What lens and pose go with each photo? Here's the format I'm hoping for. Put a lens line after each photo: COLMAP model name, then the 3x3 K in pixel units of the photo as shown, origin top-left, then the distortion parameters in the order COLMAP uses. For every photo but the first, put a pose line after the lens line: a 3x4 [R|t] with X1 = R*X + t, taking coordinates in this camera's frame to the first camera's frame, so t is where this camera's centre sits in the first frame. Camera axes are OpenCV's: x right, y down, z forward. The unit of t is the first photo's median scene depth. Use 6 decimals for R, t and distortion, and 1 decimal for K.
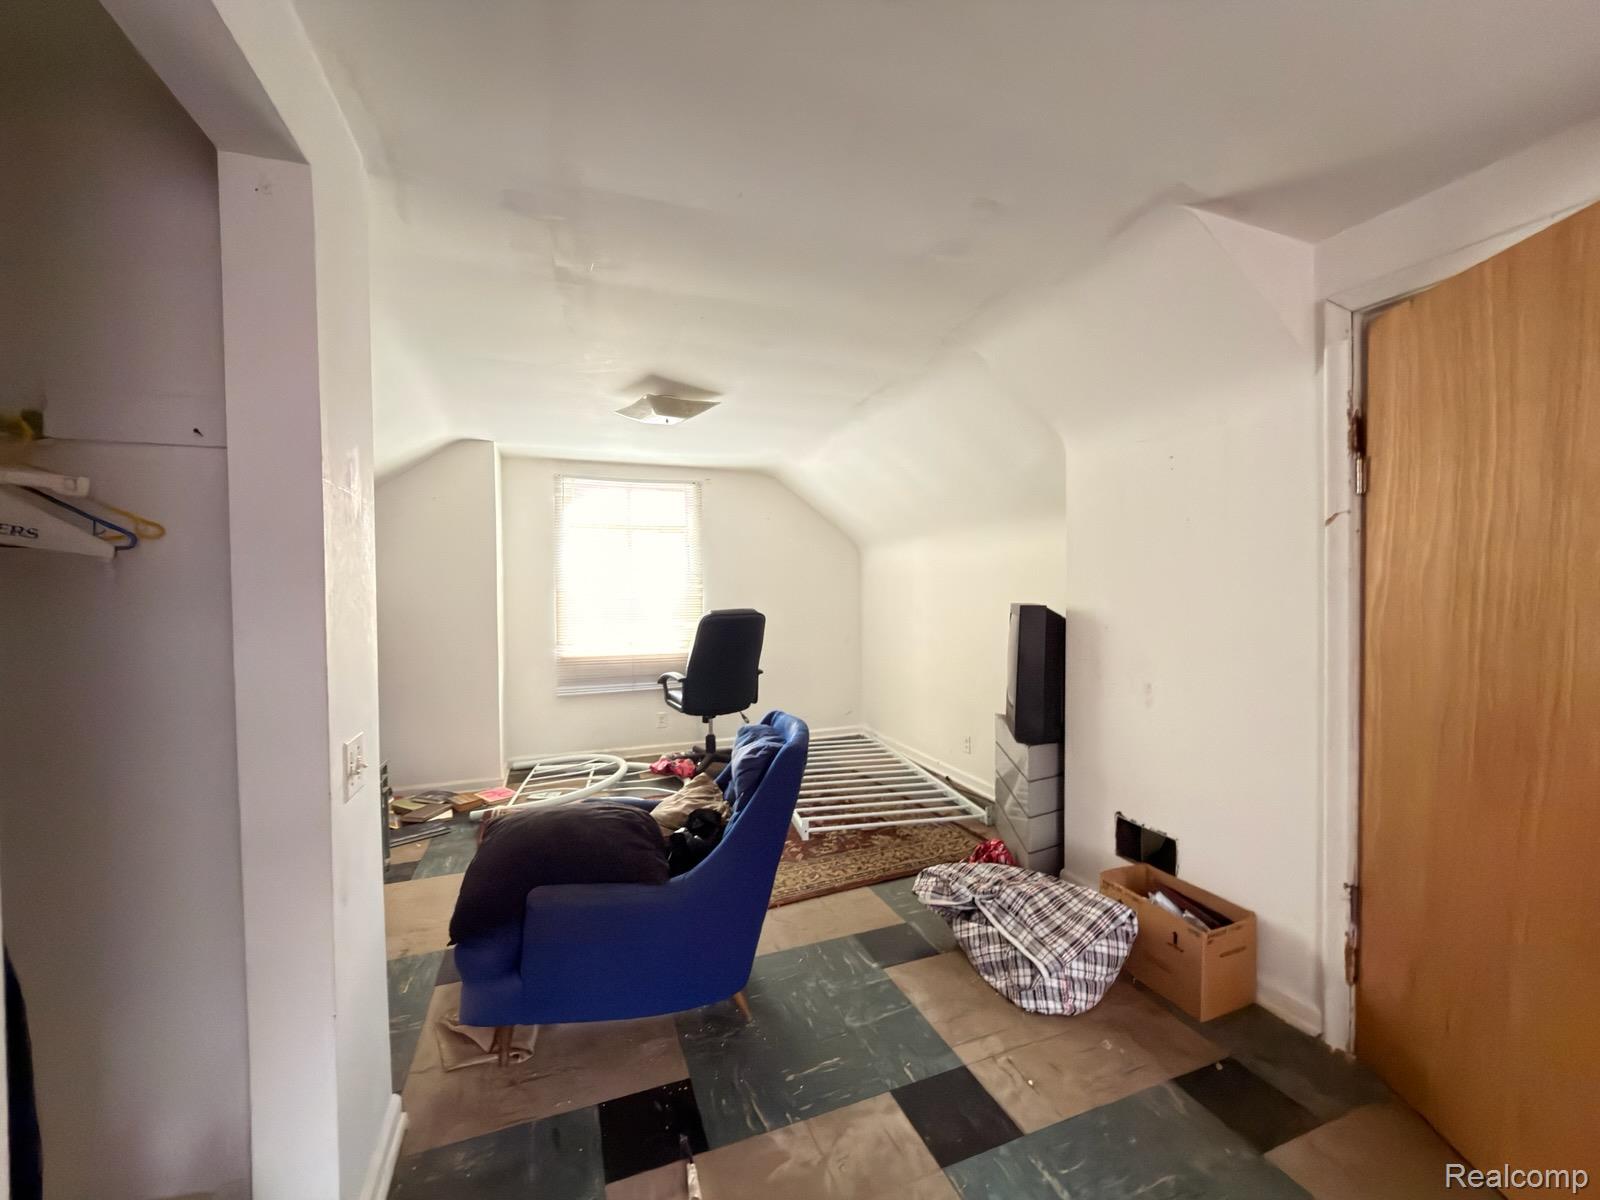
lens RADIAL K [[641.9, 0, 797.9], [0, 641.9, 599.4], [0, 0, 1]] dist [0.000374, -0.000409]
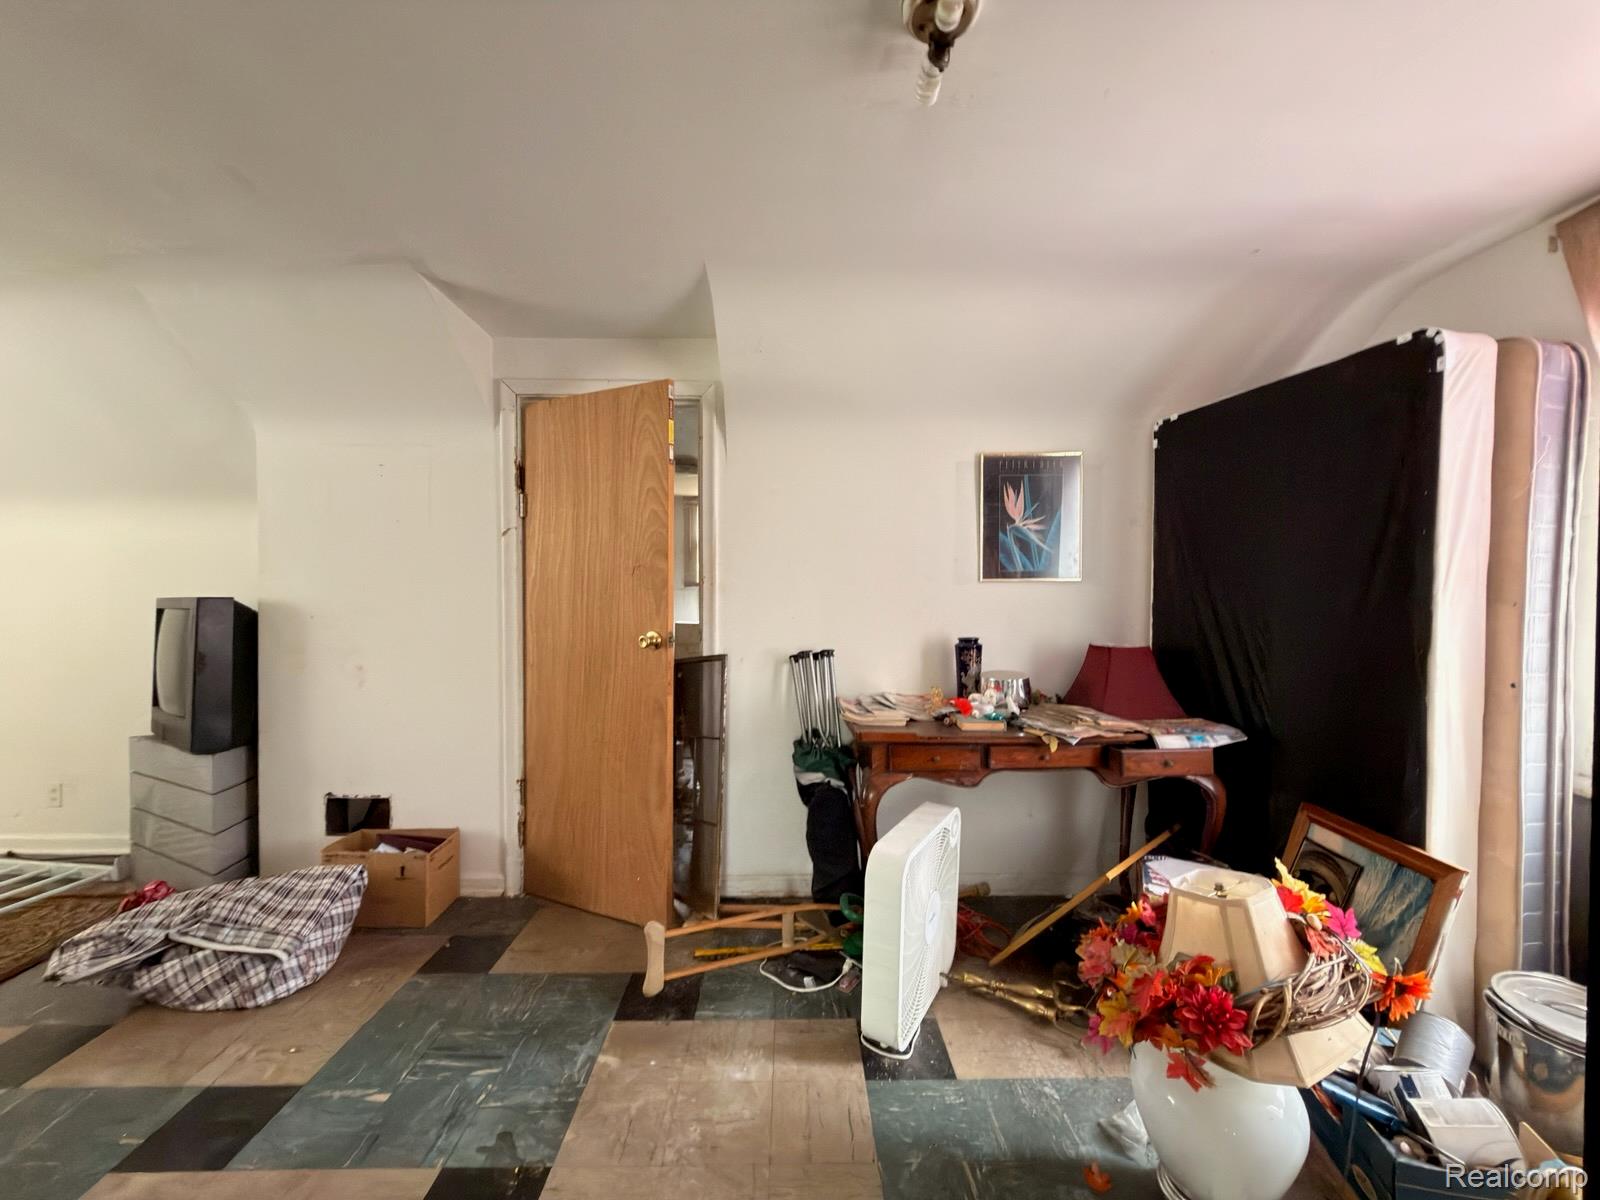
lens RADIAL K [[641.9, 0, 800.8], [0, 641.9, 600.6], [0, 0, 1]] dist [0.000374, -0.000409]
pose [[0.345223, -0.006789, 0.938496, -0.261583], [0.015552, 0.999878, 0.001513, 0.033459], [-0.938392, 0.014074, 0.345287, -0.108745]]
